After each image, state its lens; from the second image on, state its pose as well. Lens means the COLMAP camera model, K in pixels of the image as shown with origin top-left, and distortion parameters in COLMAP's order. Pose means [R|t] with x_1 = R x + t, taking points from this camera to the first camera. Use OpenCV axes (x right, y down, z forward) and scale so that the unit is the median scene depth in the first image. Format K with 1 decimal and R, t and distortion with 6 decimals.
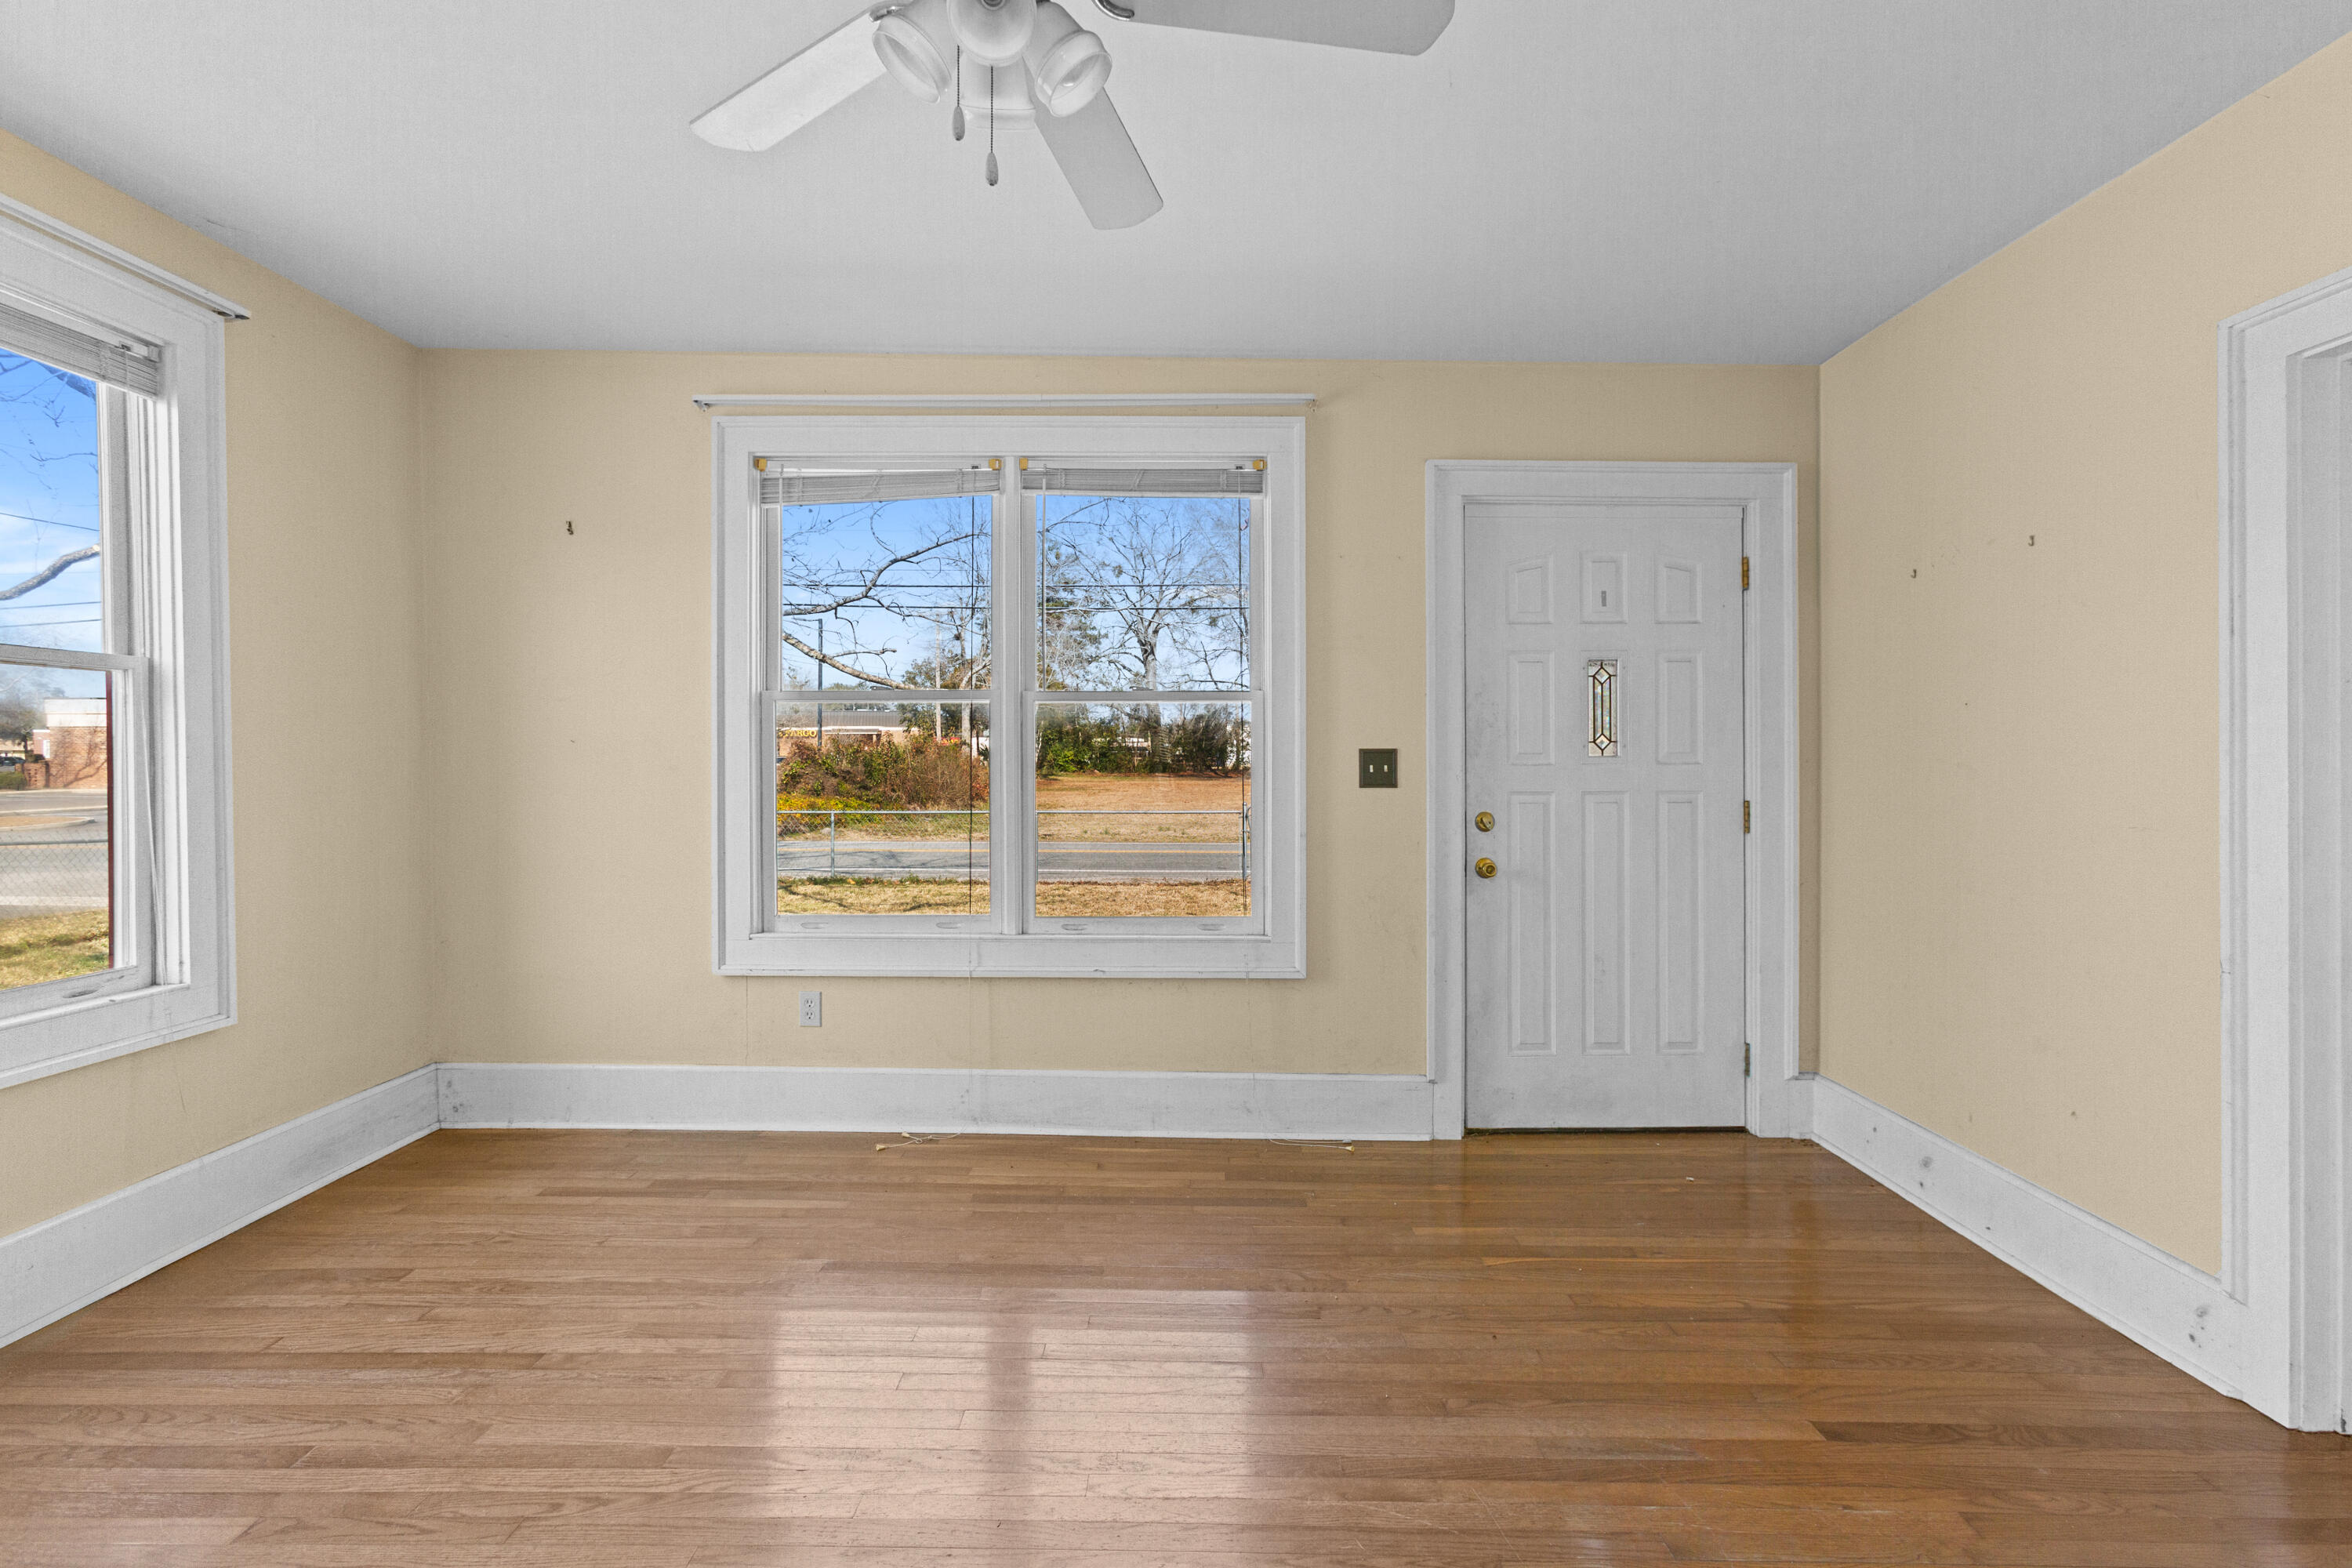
lens RADIAL K [[1087.9, 0, 1176.2], [0, 1087.9, 761.2], [0, 0, 1]] dist [-0.000220, 0.000073]
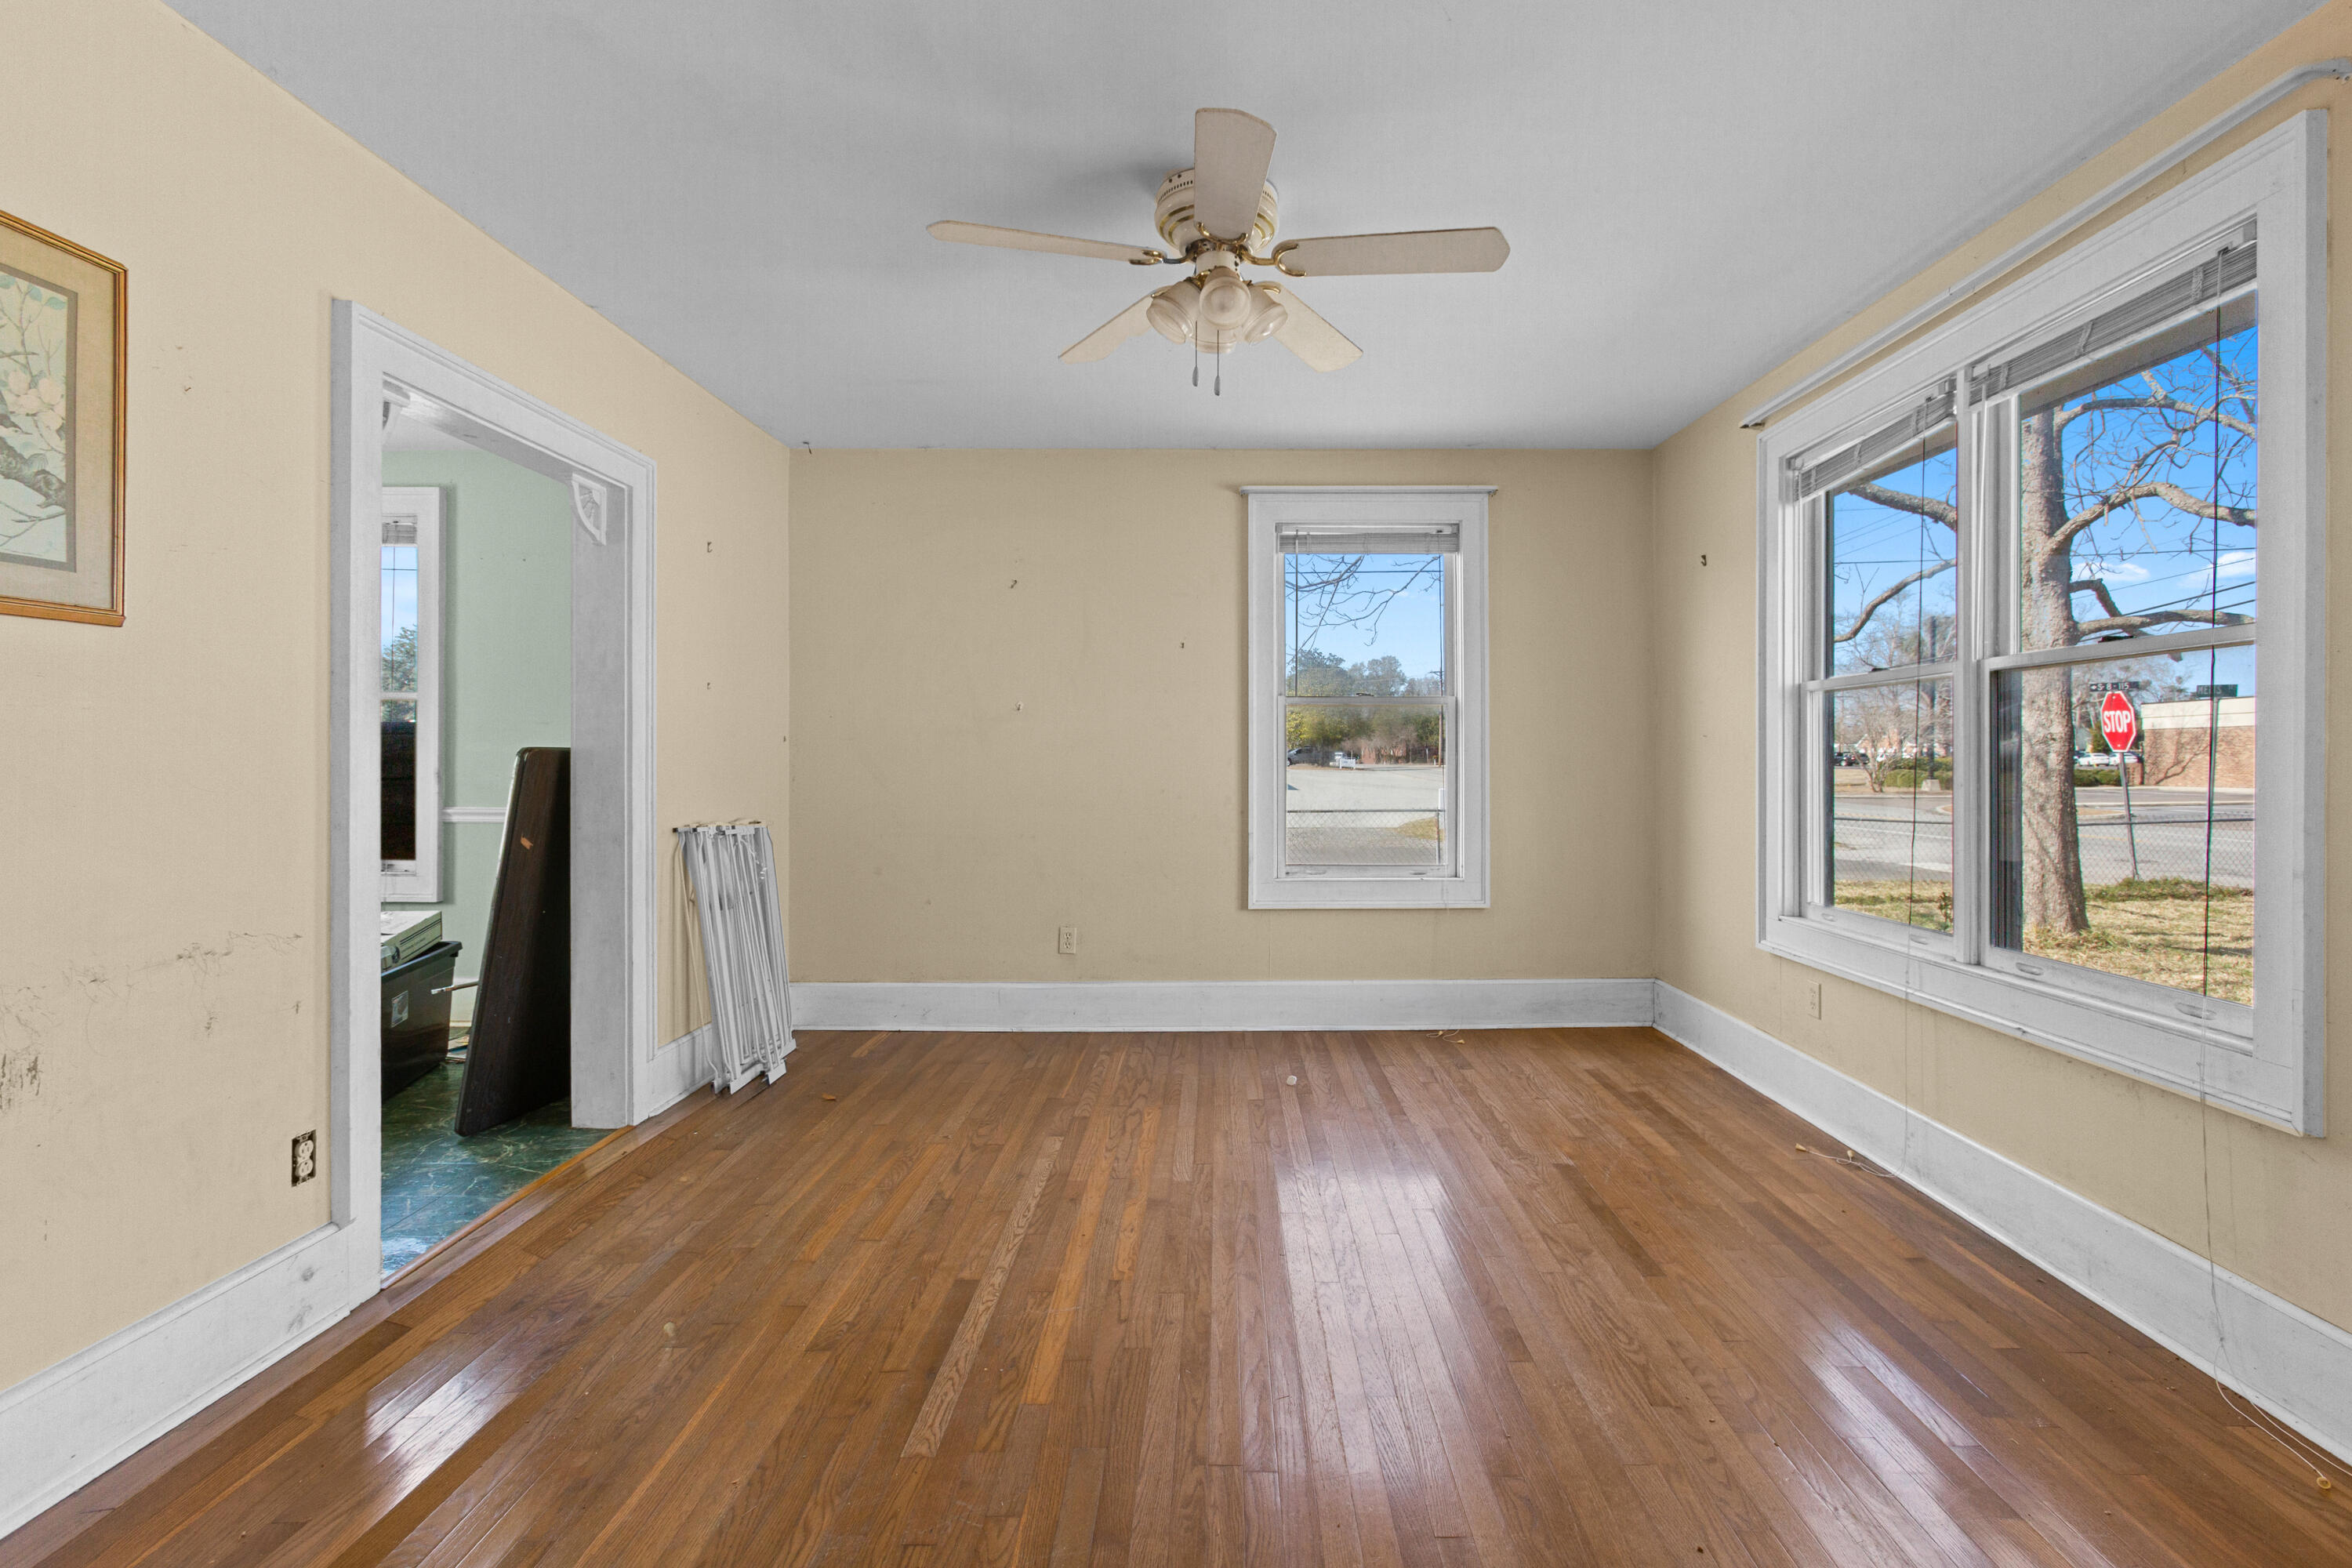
lens RADIAL K [[1062.8, 0, 1177.1], [0, 1062.8, 757.2], [0, 0, 1]] dist [-0.002315, 0.000349]
pose [[-0.017077, -0.004753, -0.999843, 0.731930], [0.000661, 0.999988, -0.004765, 0.011863], [0.999854, -0.000742, -0.017074, 0.492630]]
